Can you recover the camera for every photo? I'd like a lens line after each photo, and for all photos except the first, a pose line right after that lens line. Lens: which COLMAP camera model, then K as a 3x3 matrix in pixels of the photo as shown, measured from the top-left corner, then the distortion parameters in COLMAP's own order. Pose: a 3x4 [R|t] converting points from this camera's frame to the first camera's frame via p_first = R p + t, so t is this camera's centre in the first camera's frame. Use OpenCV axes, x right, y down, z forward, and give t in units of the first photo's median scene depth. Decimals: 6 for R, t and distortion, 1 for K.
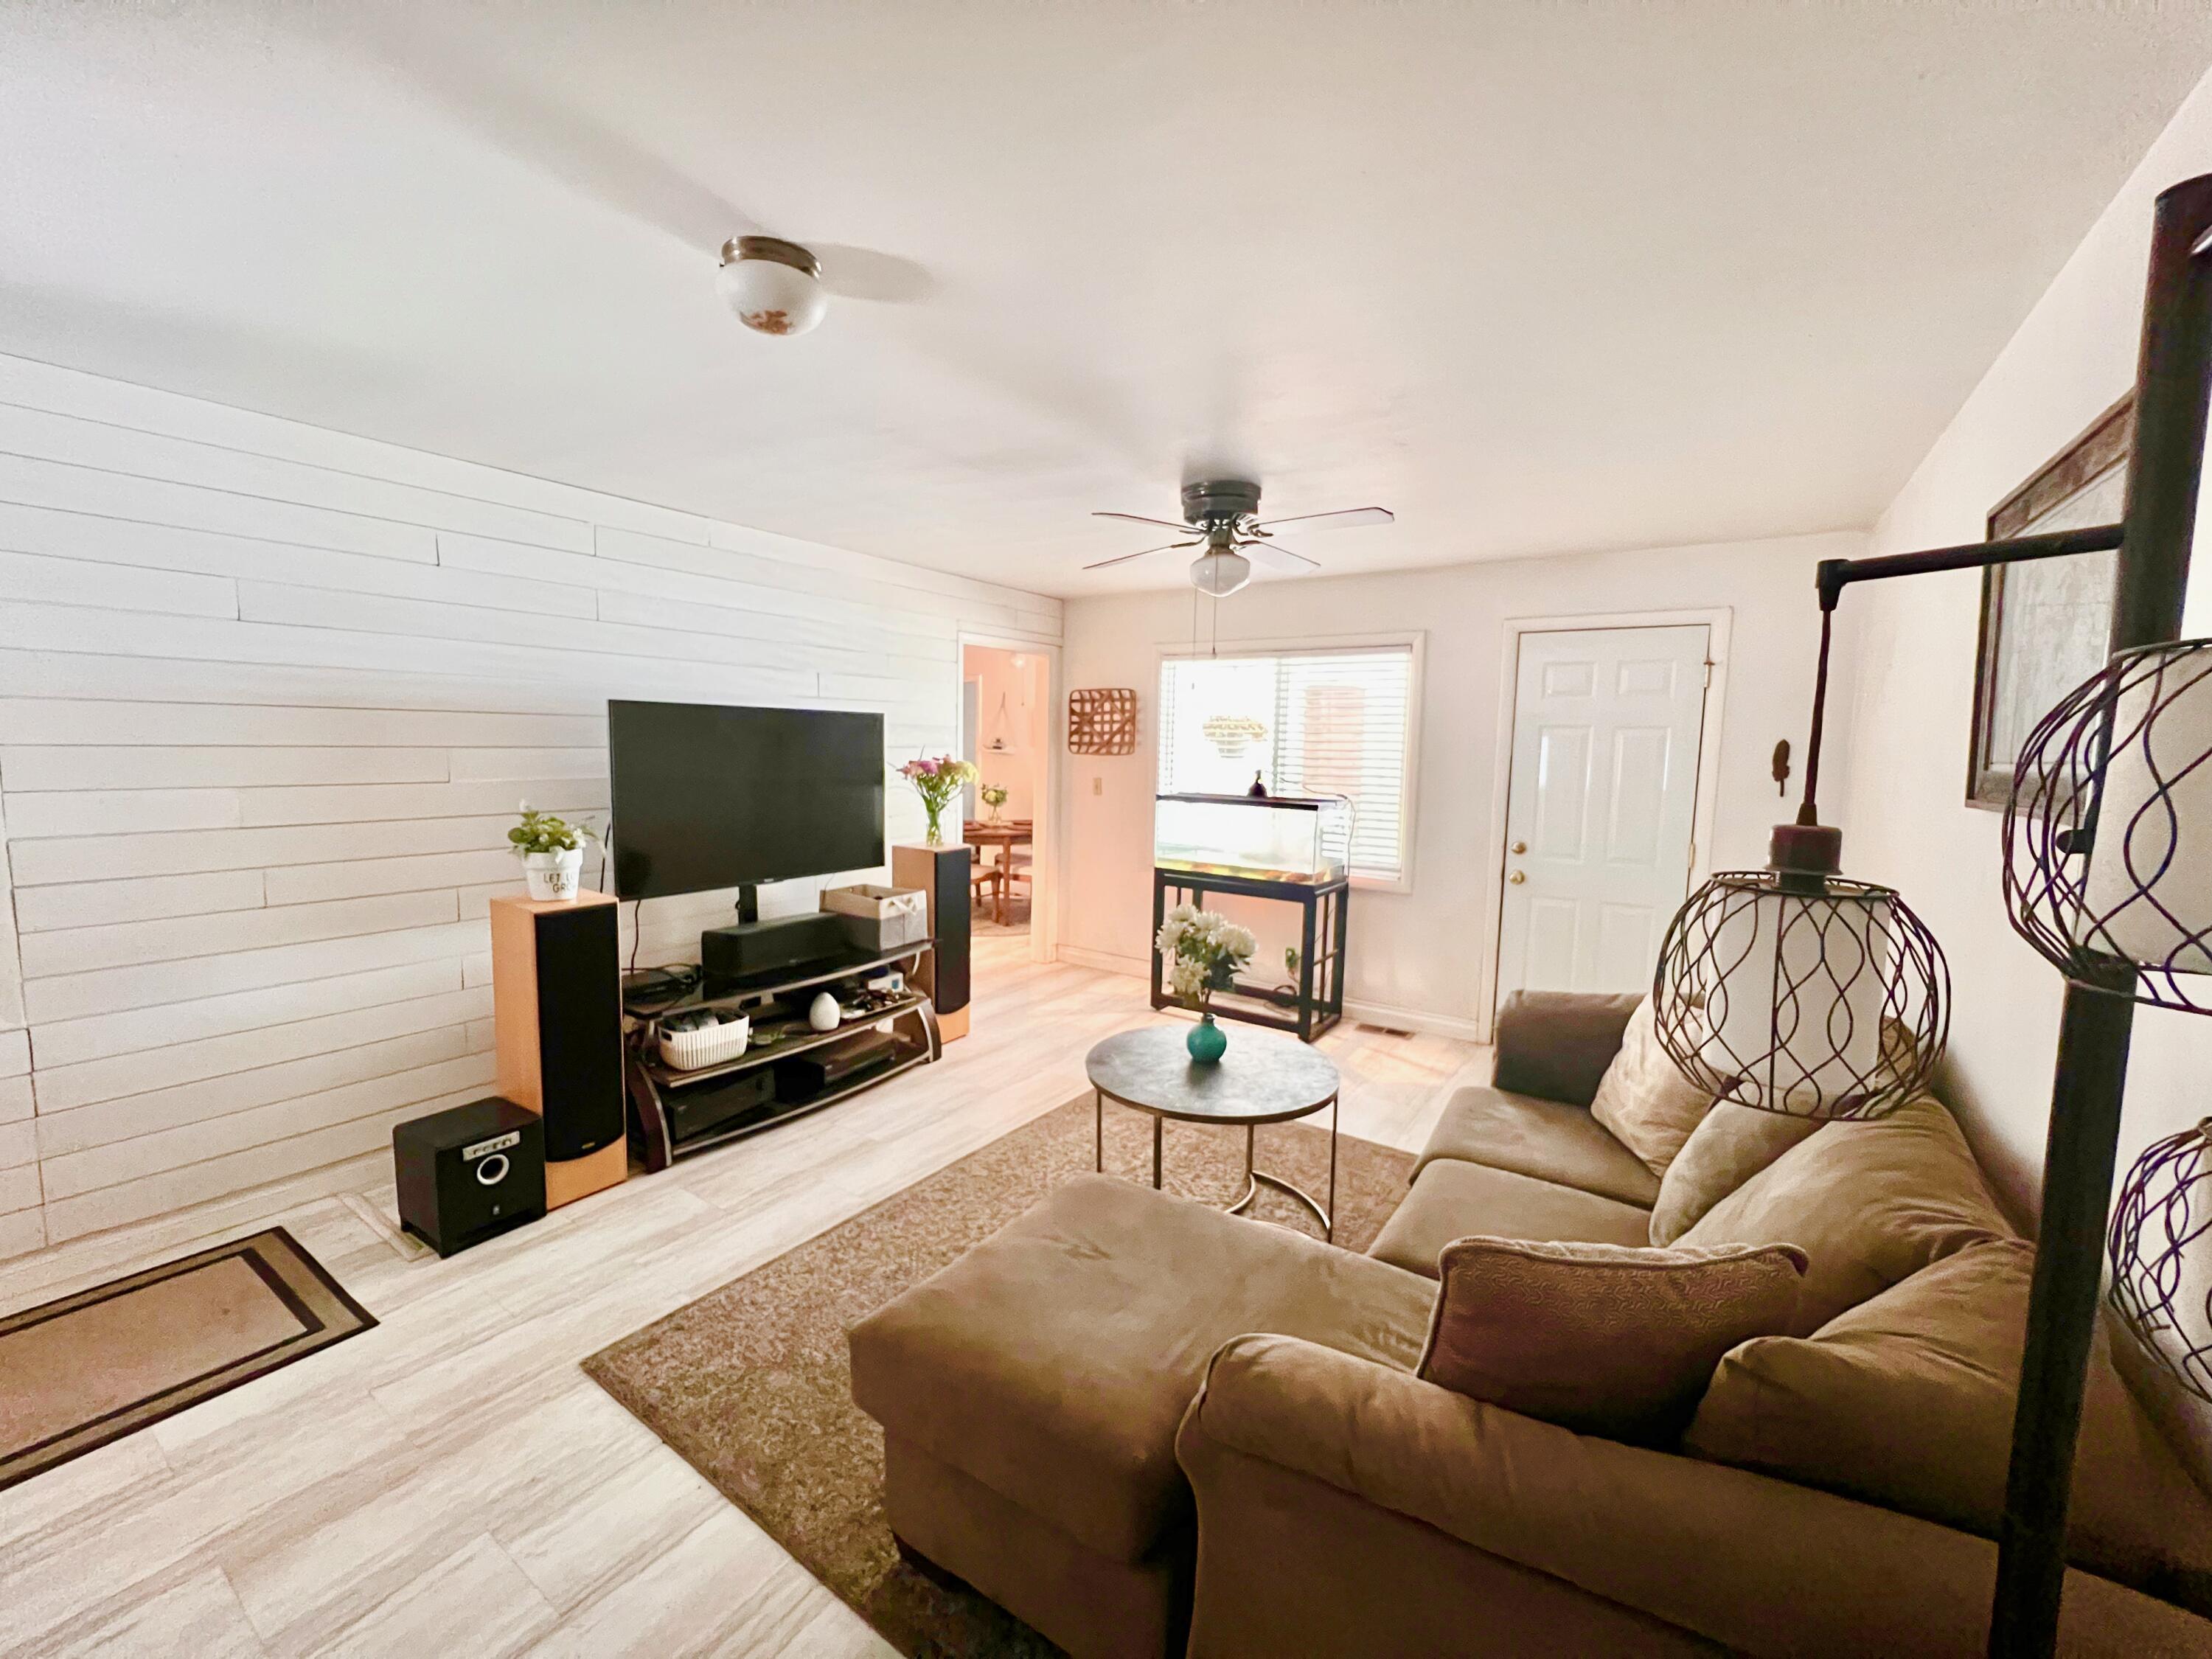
lens RADIAL K [[893.7, 0, 1106.0], [0, 893.7, 829.5], [0, 0, 1]] dist [-0.000610, -0.000050]
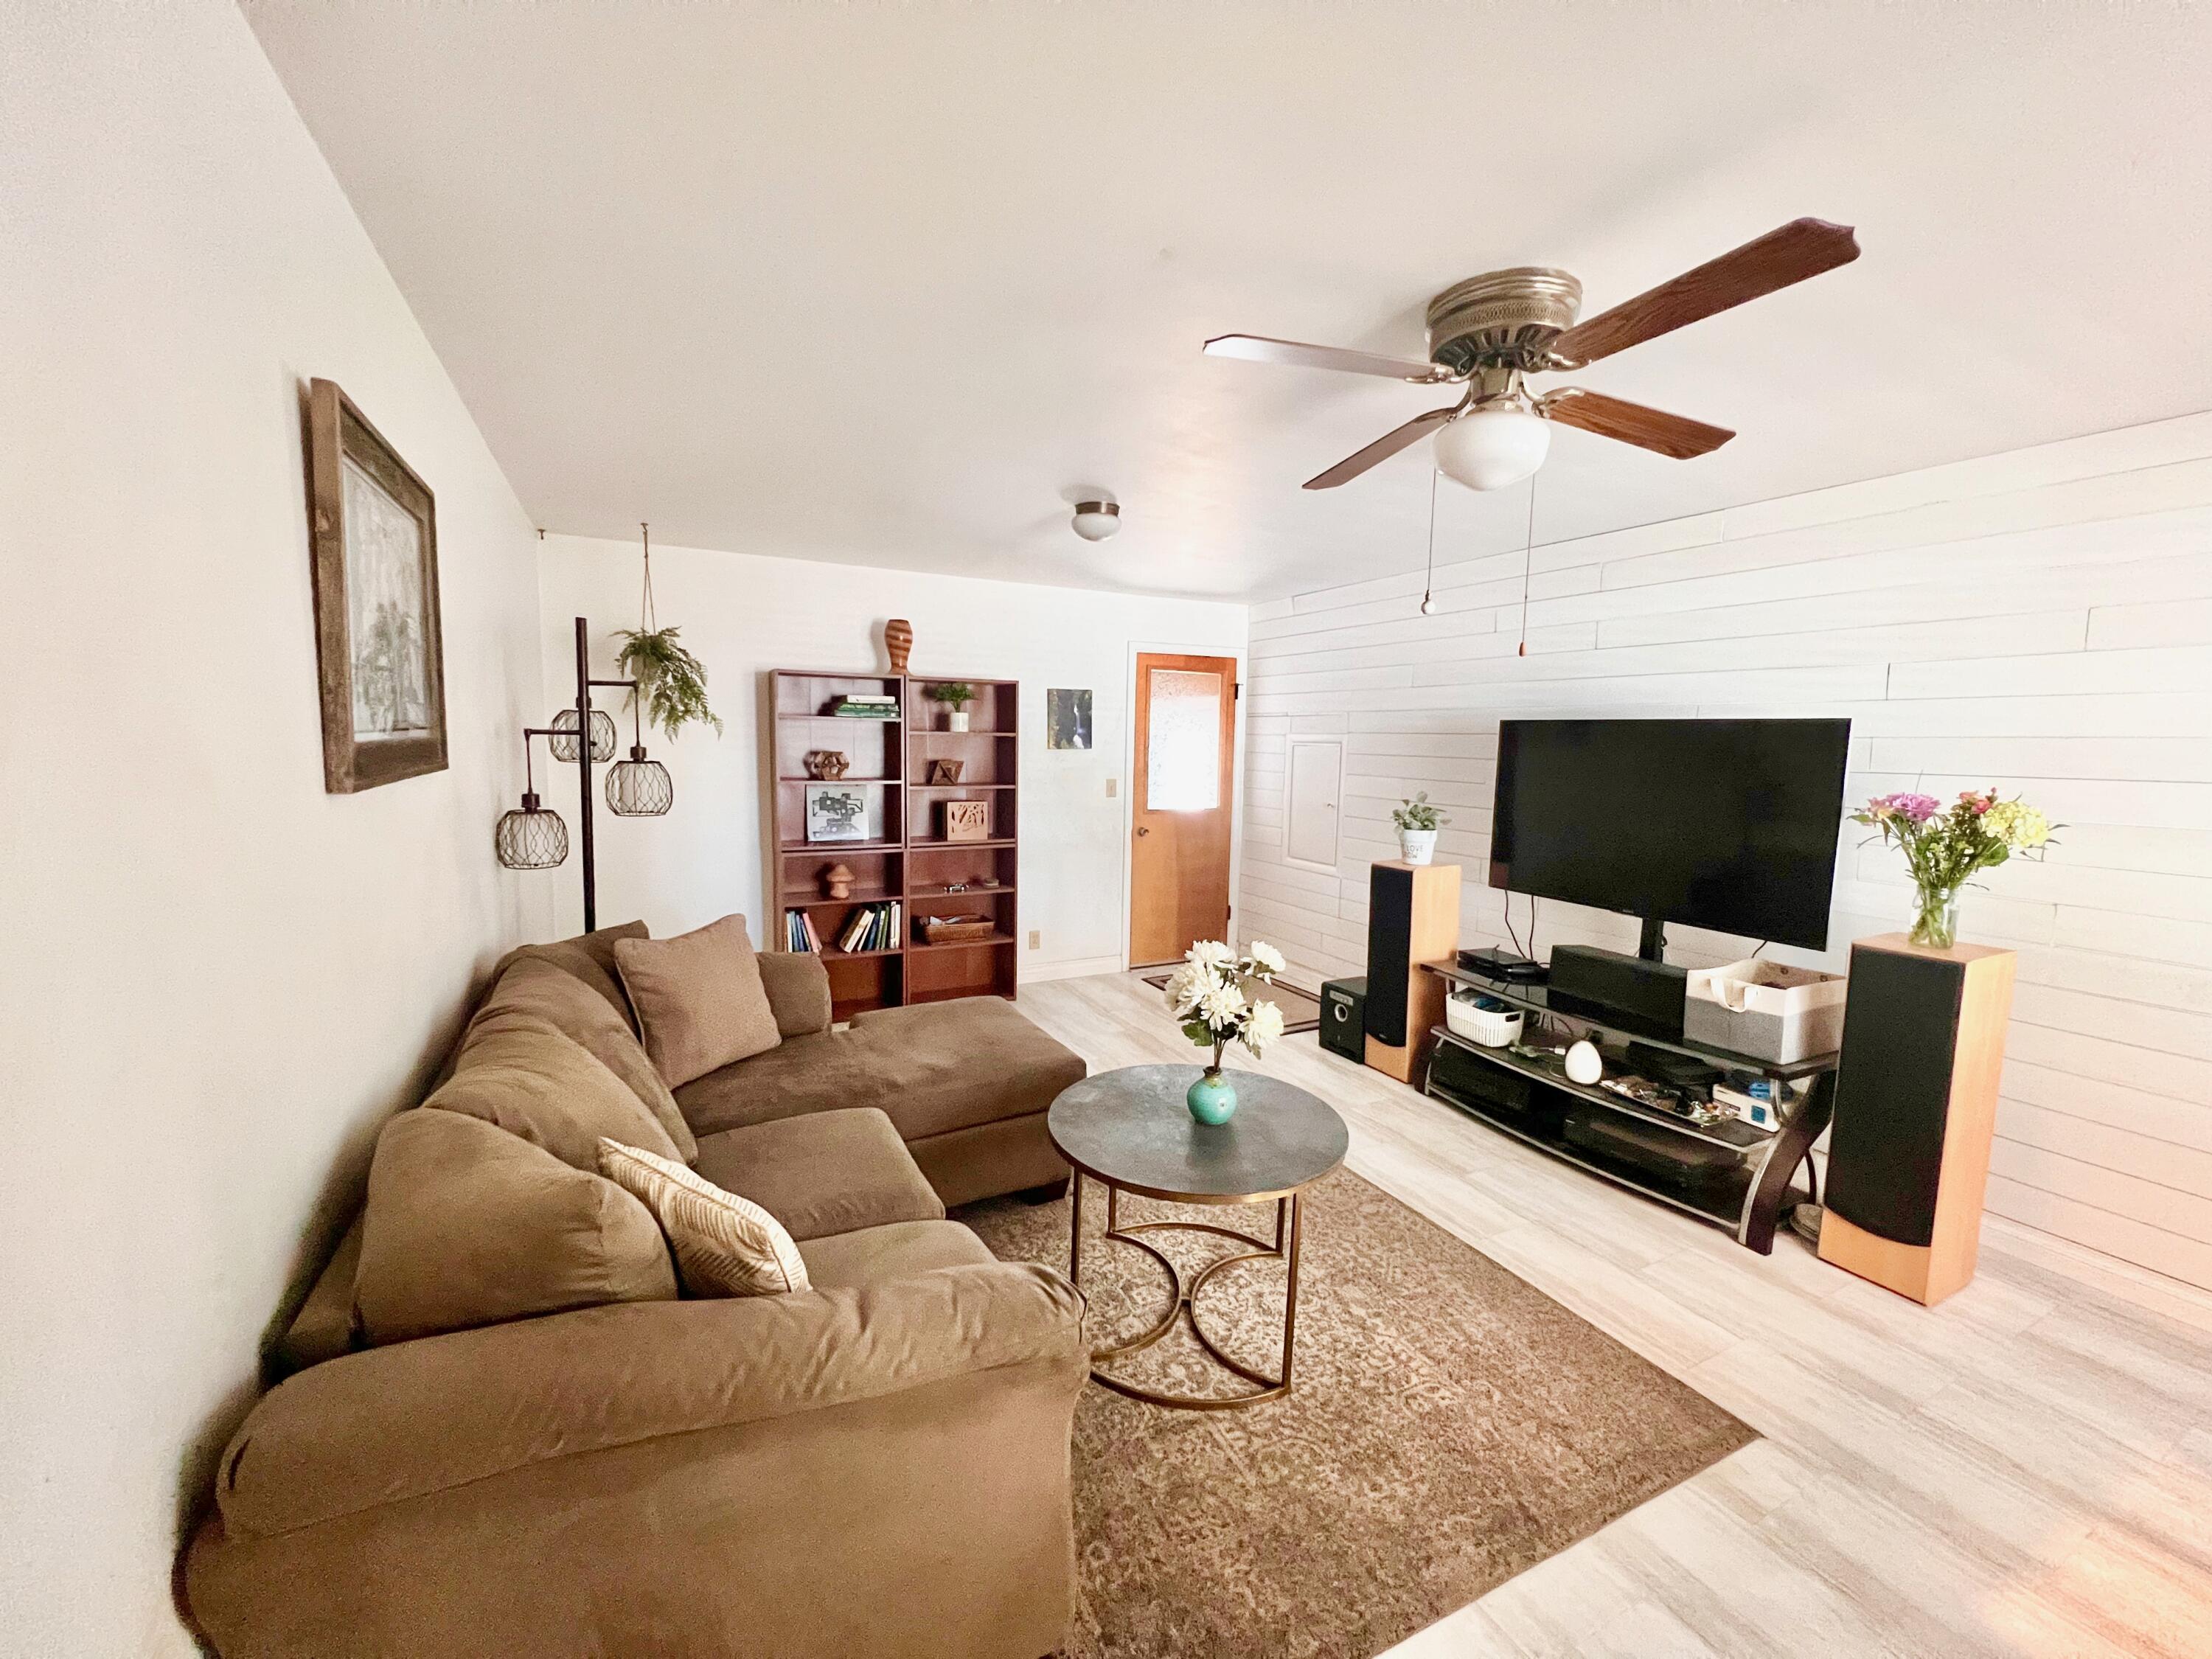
lens RADIAL K [[884.4, 0, 1108.4], [0, 884.4, 833.1], [0, 0, 1]] dist [-0.001113, 0.000735]
pose [[-0.480844, 0.065420, -0.874362, 0.681564], [-0.115669, 0.983764, 0.137216, -0.086589], [0.869143, 0.167116, -0.465470, 0.991986]]
